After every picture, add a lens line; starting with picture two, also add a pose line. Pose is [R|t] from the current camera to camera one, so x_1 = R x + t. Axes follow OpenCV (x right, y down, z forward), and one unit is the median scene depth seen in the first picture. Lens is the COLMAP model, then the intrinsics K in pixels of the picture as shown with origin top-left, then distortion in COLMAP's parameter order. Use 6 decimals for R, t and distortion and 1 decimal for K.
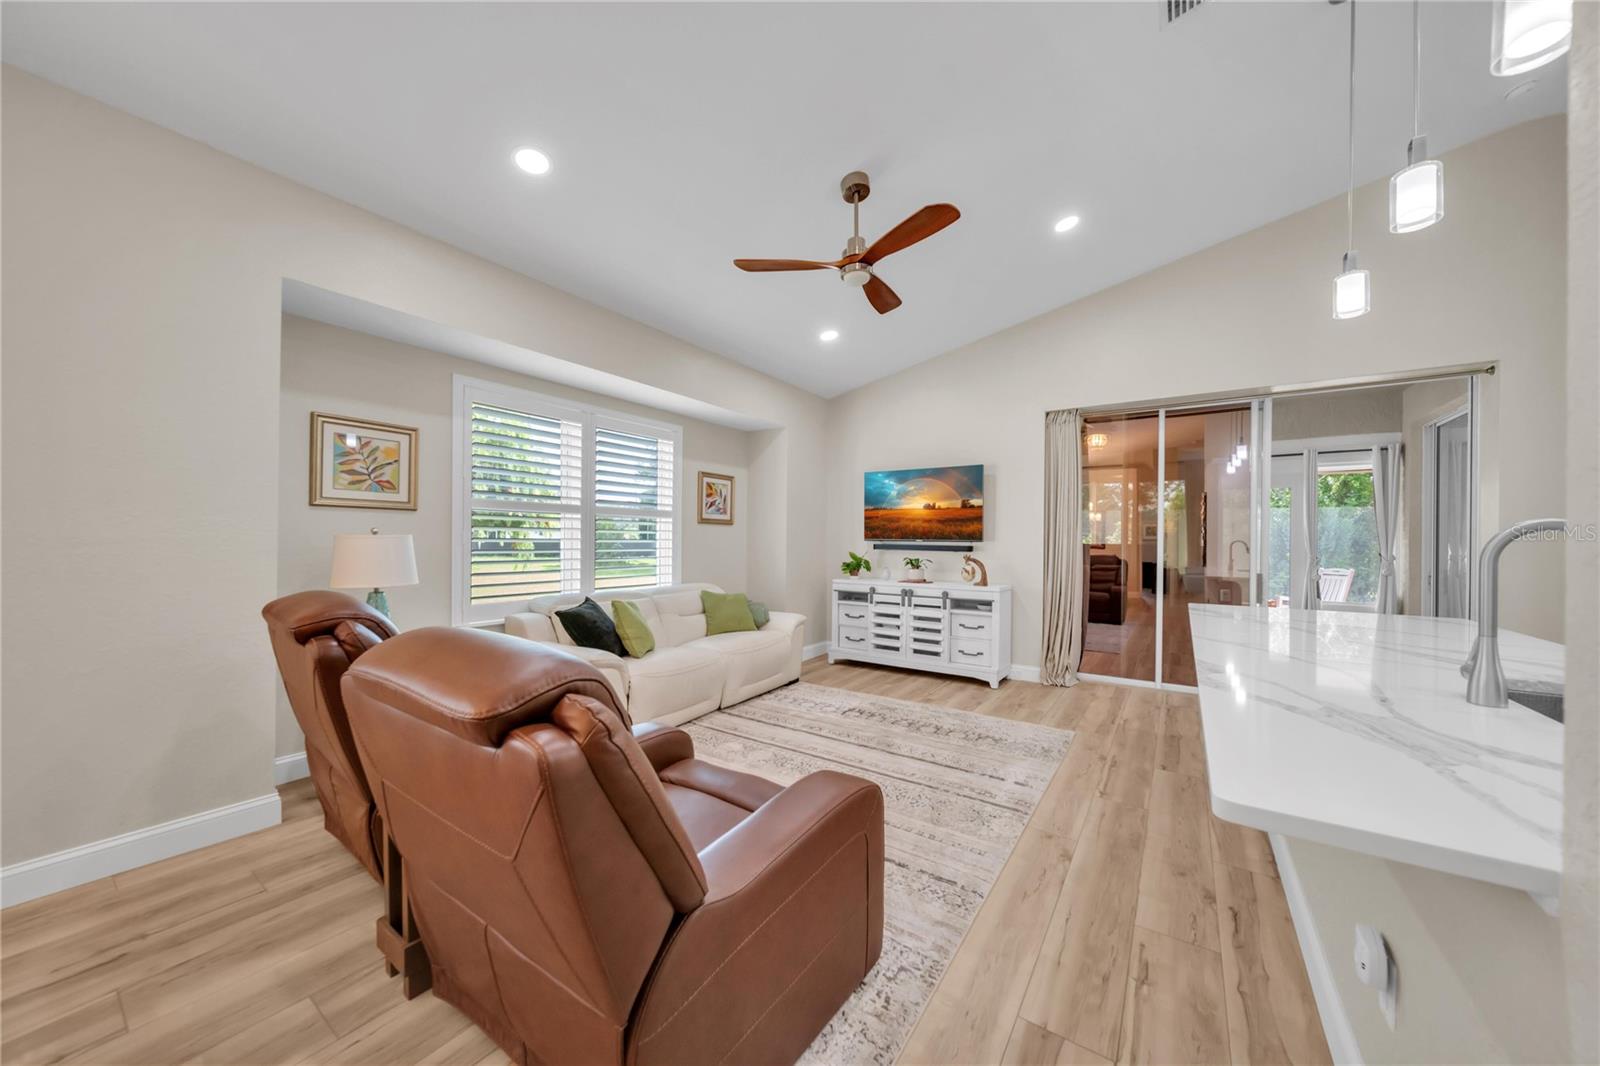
lens RADIAL K [[552.9, 0, 804.6], [0, 552.9, 542.2], [0, 0, 1]] dist [0.000826, -0.000928]
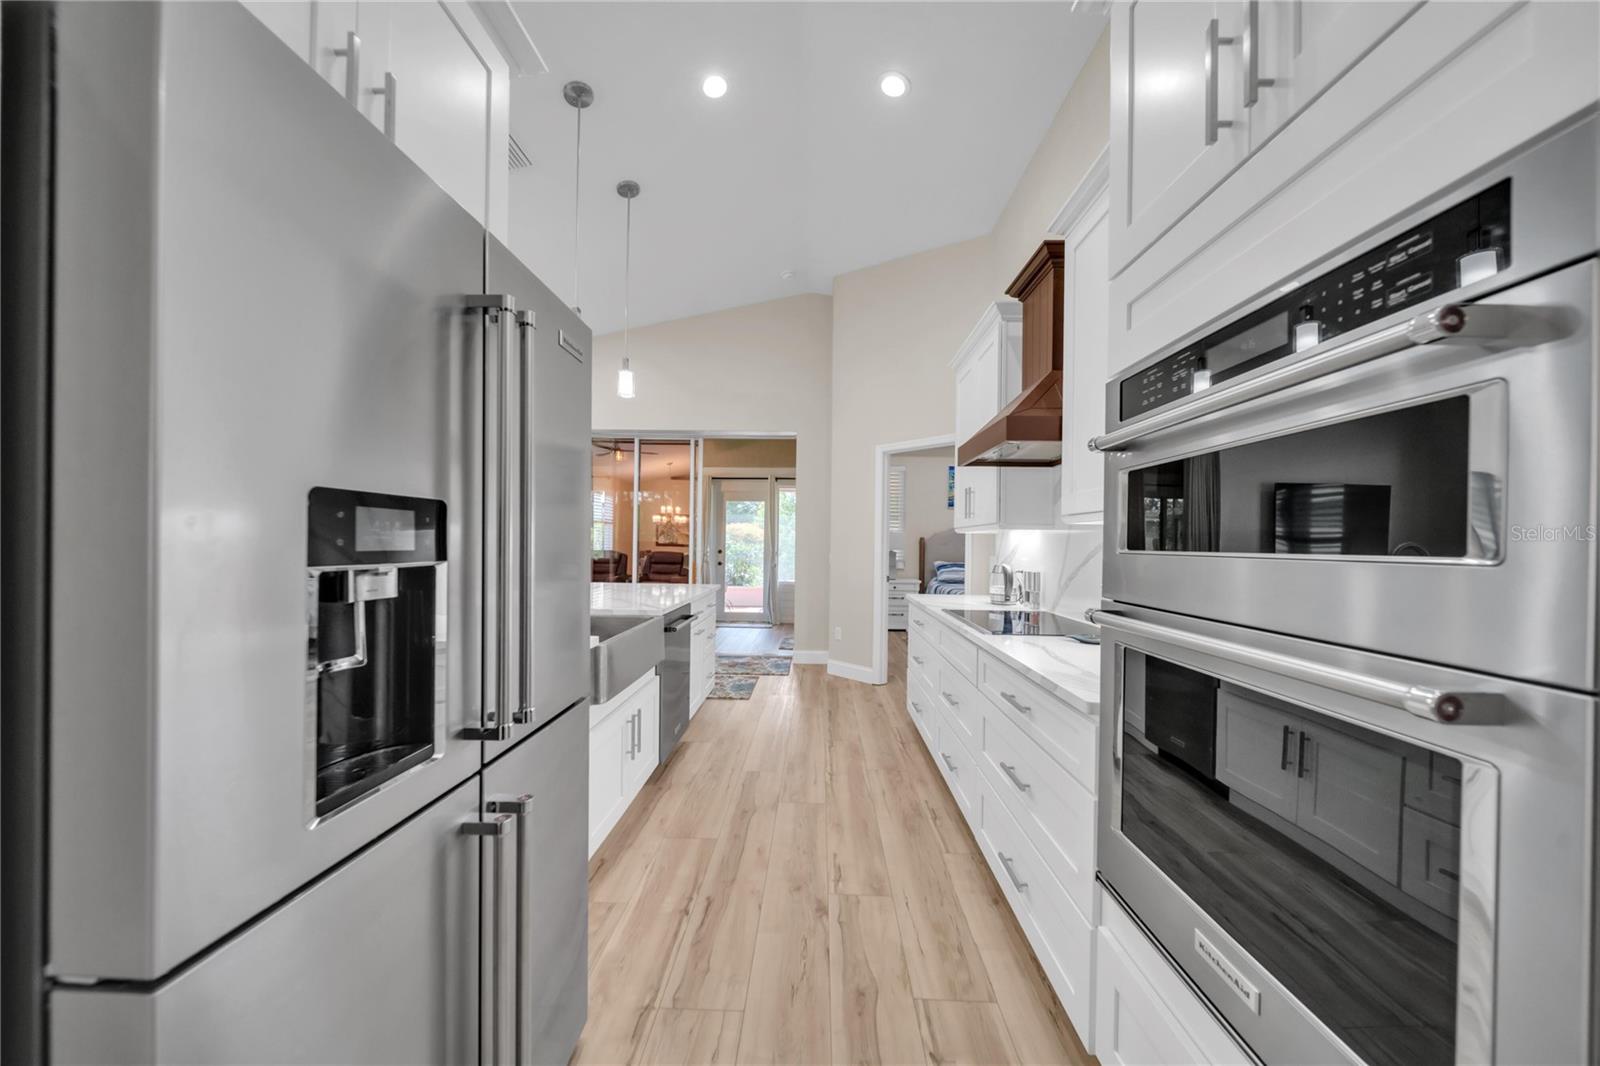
lens RADIAL K [[552.9, 0, 804.6], [0, 552.9, 542.2], [0, 0, 1]] dist [0.000826, -0.000928]
pose [[0.842570, 0.004344, 0.538570, 0.261391], [-0.004880, 0.999988, -0.000431, 0.004895], [-0.538565, -0.002265, 0.842581, -0.289055]]
